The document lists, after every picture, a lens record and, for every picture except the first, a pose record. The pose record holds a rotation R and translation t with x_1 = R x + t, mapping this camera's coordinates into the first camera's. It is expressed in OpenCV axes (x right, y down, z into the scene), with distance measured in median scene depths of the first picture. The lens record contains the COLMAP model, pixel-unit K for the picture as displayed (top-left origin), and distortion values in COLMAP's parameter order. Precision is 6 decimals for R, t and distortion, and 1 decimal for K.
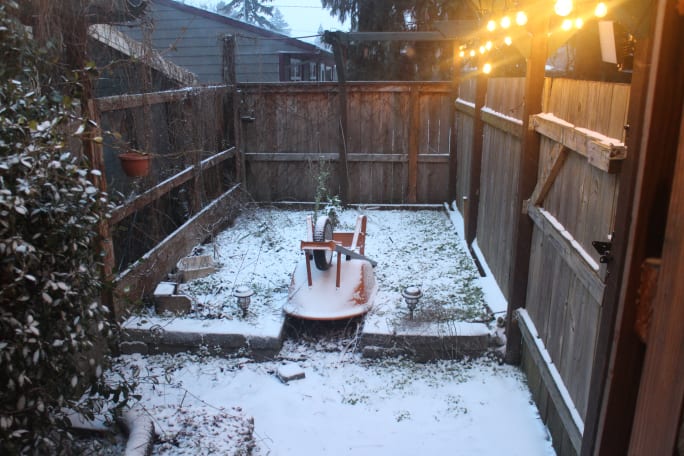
lens RADIAL K [[584.6, 0, 342.0], [0, 584.6, 228.0], [0, 0, 1]] dist [-0.173262, 0.177237]
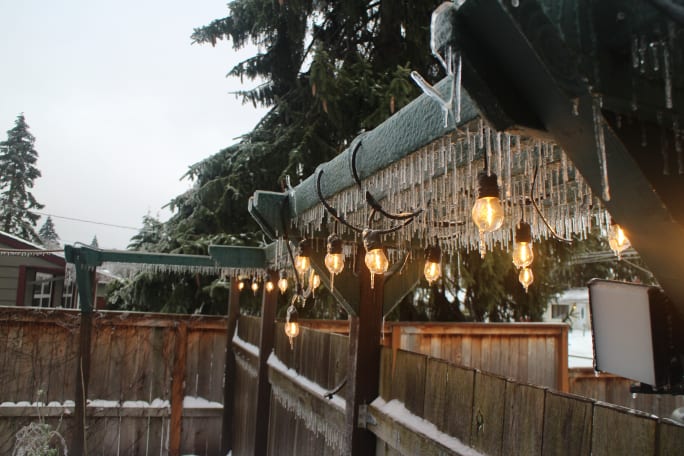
lens RADIAL K [[584.6, 0, 342.0], [0, 584.6, 228.0], [0, 0, 1]] dist [-0.173262, 0.177237]
pose [[0.927499, 0.087826, 0.363363, 0.029696], [0.051061, 0.933136, -0.355878, -0.068320], [-0.370323, 0.348630, 0.860998, 0.178442]]
